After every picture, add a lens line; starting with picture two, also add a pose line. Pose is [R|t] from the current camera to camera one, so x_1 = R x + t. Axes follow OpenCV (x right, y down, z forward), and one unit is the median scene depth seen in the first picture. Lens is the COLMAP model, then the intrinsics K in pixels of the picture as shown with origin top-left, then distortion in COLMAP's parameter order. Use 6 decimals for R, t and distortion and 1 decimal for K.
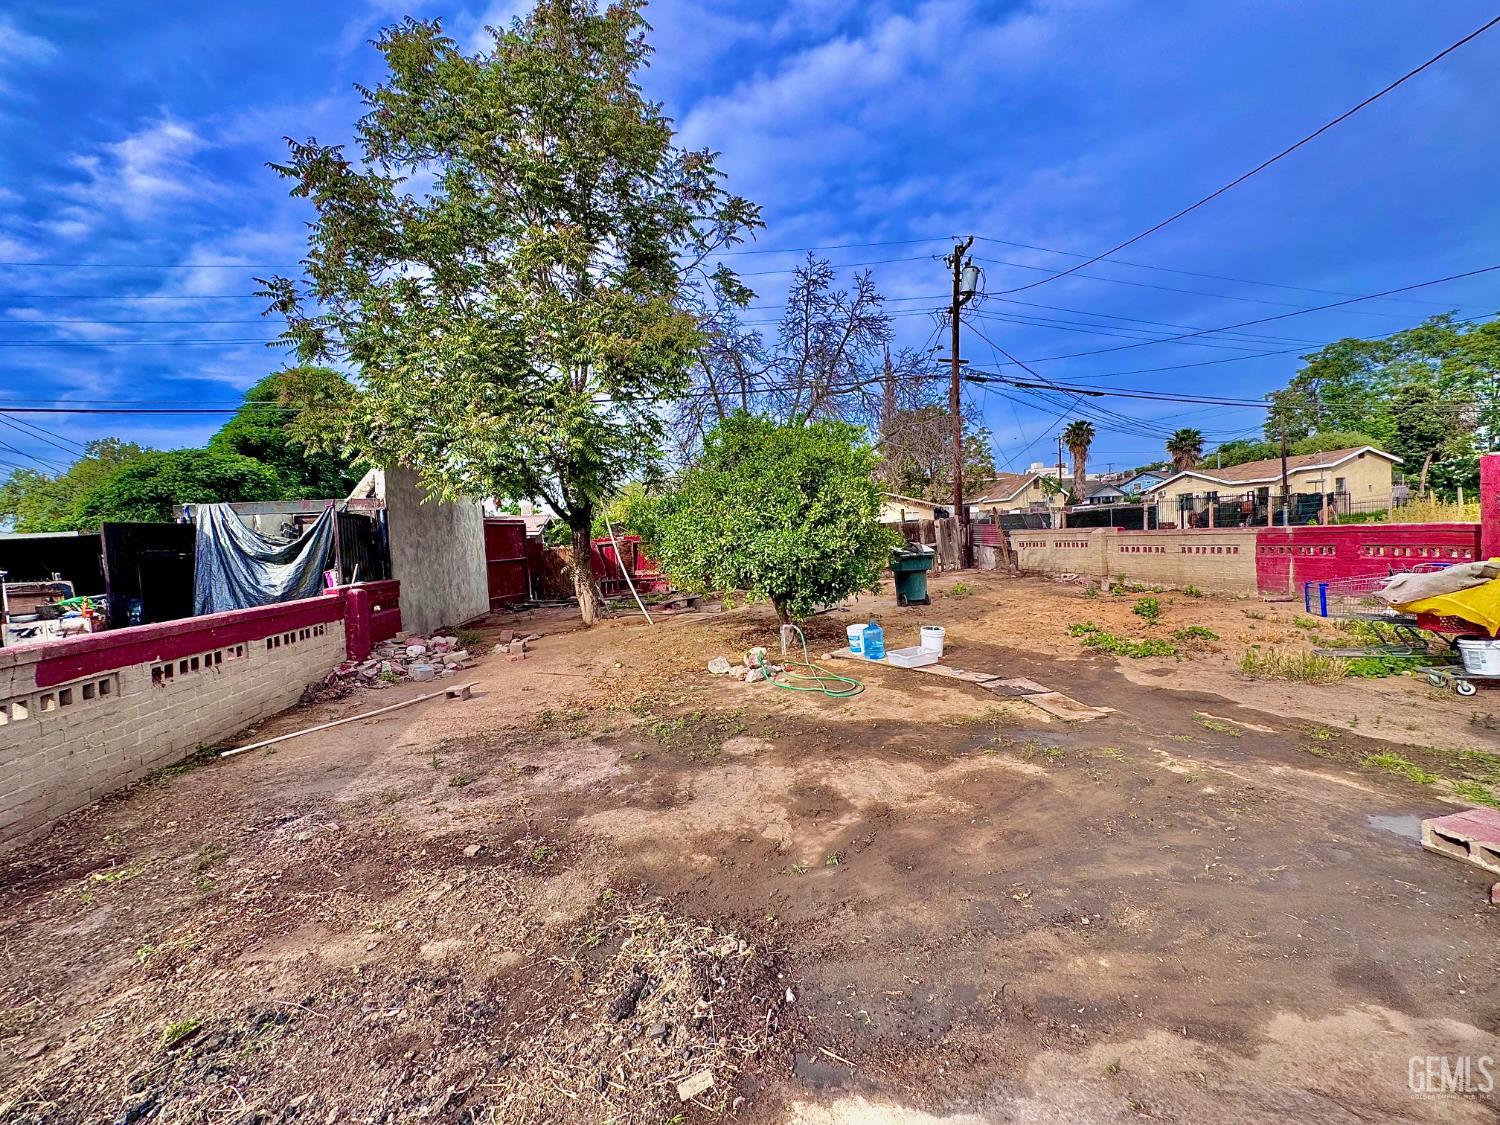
lens RADIAL K [[601.6, 0, 750.0], [0, 601.6, 562.5], [0, 0, 1]] dist [-0.000592, 0.000155]
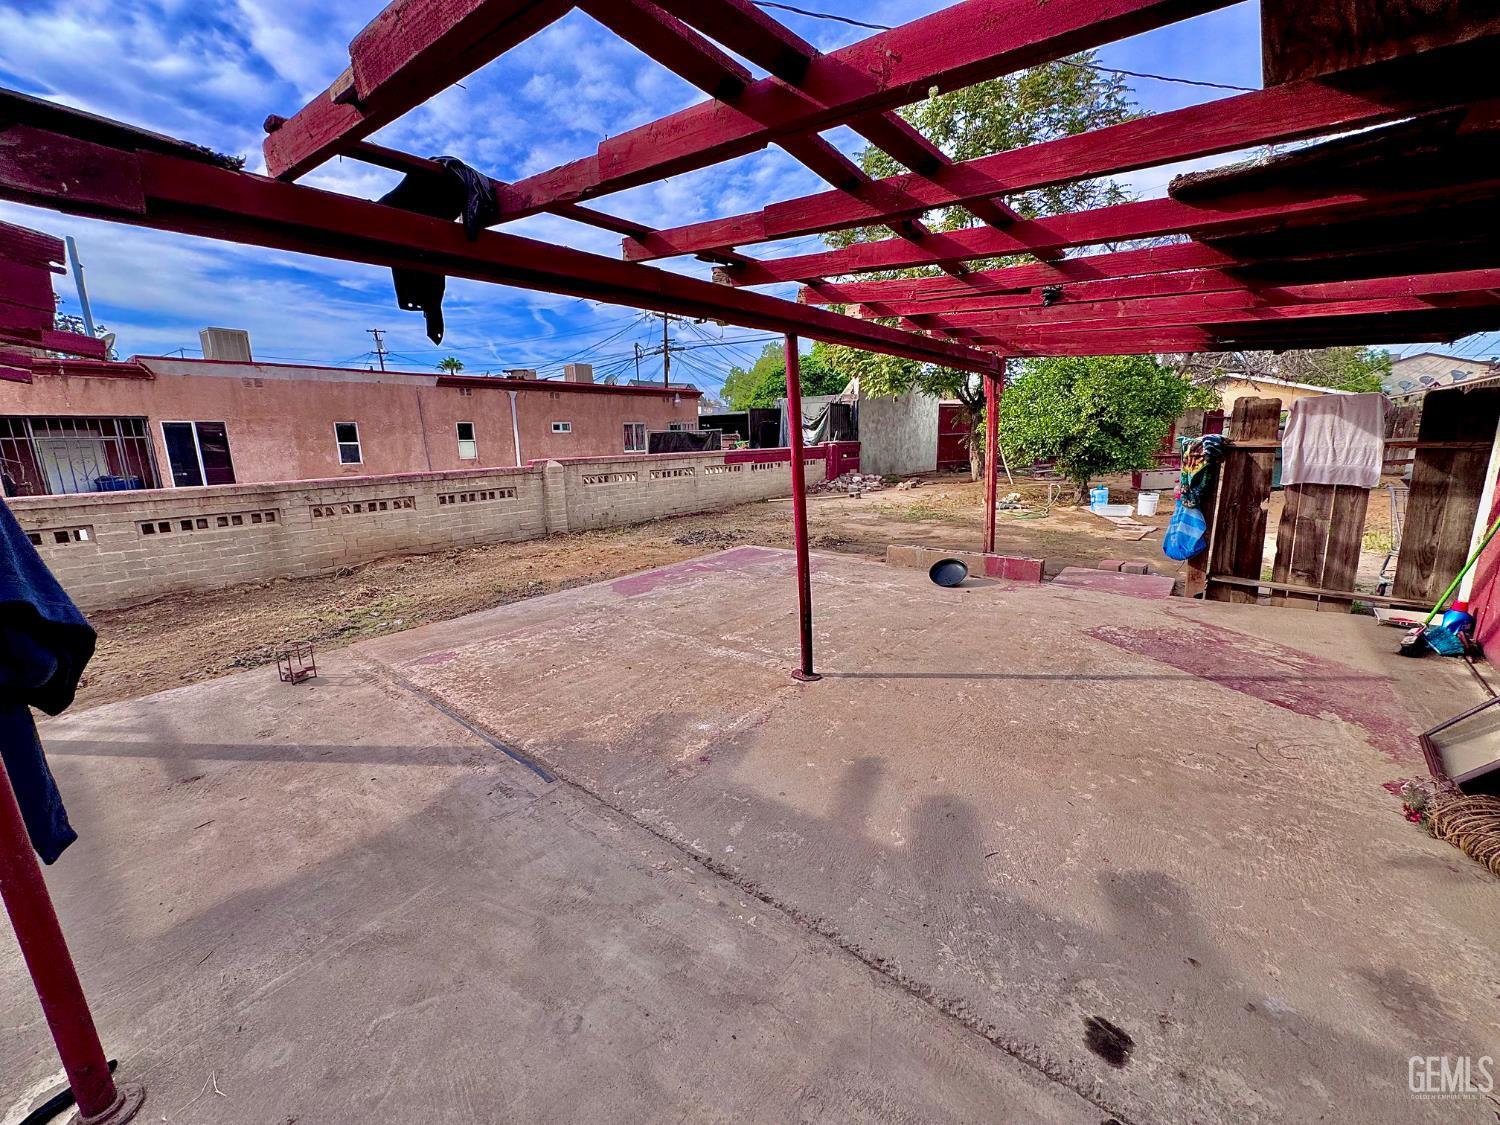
lens RADIAL K [[614.5, 0, 750.0], [0, 614.5, 562.5], [0, 0, 1]] dist [0.001481, 0.000446]
pose [[0.654502, 0.190968, -0.731545, 0.645438], [-0.044939, 0.975691, 0.214494, 0.003356], [0.754723, -0.107512, 0.647174, -0.494959]]
